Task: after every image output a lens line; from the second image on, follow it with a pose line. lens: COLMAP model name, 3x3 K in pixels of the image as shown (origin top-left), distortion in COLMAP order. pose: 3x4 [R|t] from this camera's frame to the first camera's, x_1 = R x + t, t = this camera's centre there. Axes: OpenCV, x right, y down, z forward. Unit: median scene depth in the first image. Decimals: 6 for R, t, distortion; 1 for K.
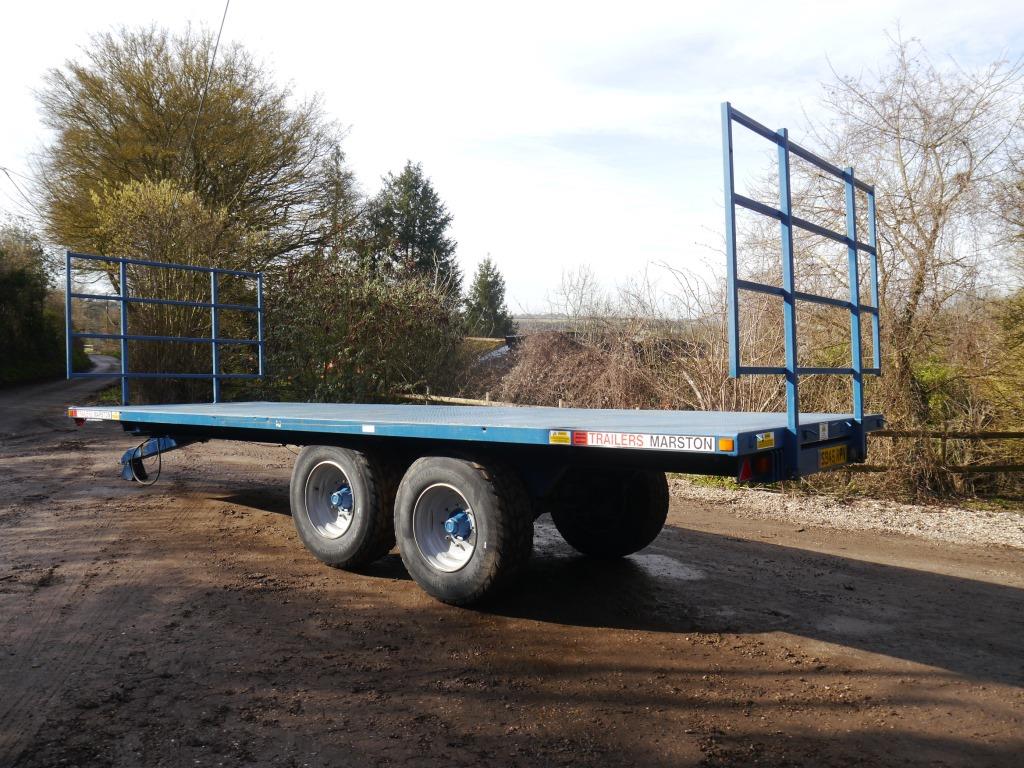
lens RADIAL K [[861.0, 0, 506.9], [0, 861.0, 387.4], [0, 0, 1]] dist [-0.028122, 0.008817]
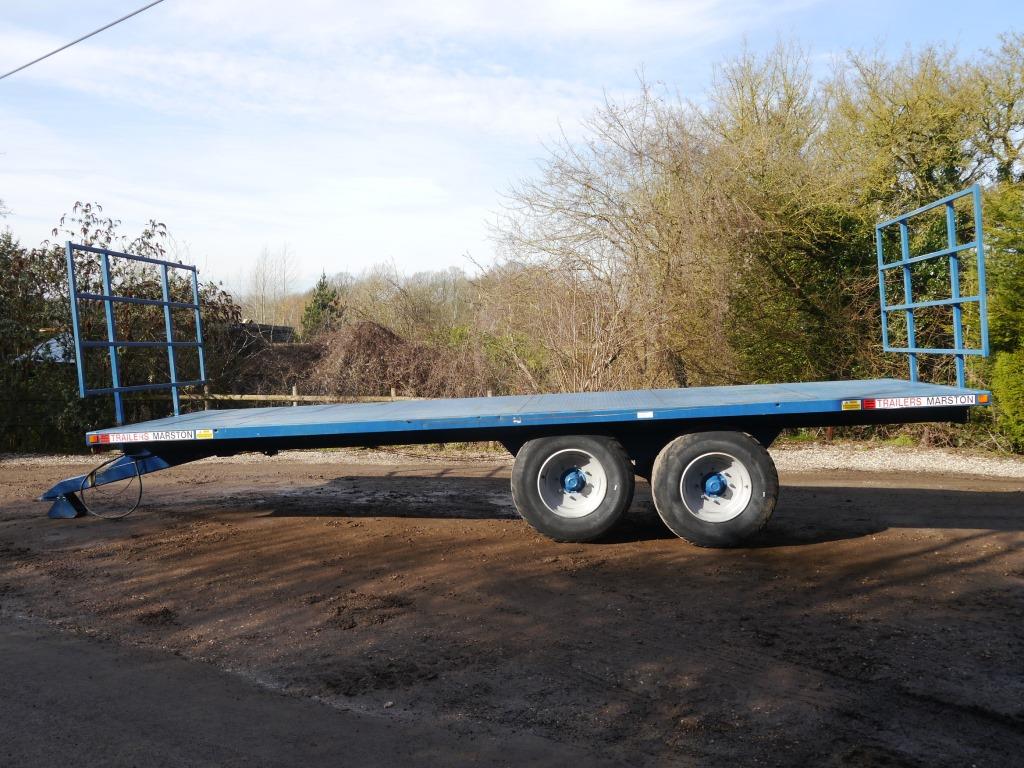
lens RADIAL K [[893.9, 0, 510.5], [0, 893.9, 369.8], [0, 0, 1]] dist [-0.011868, -0.001921]
pose [[0.822316, -0.054600, 0.566405, -1.169797], [0.053961, 0.998383, 0.017900, -0.053911], [-0.566466, 0.015844, 0.823932, 0.101563]]
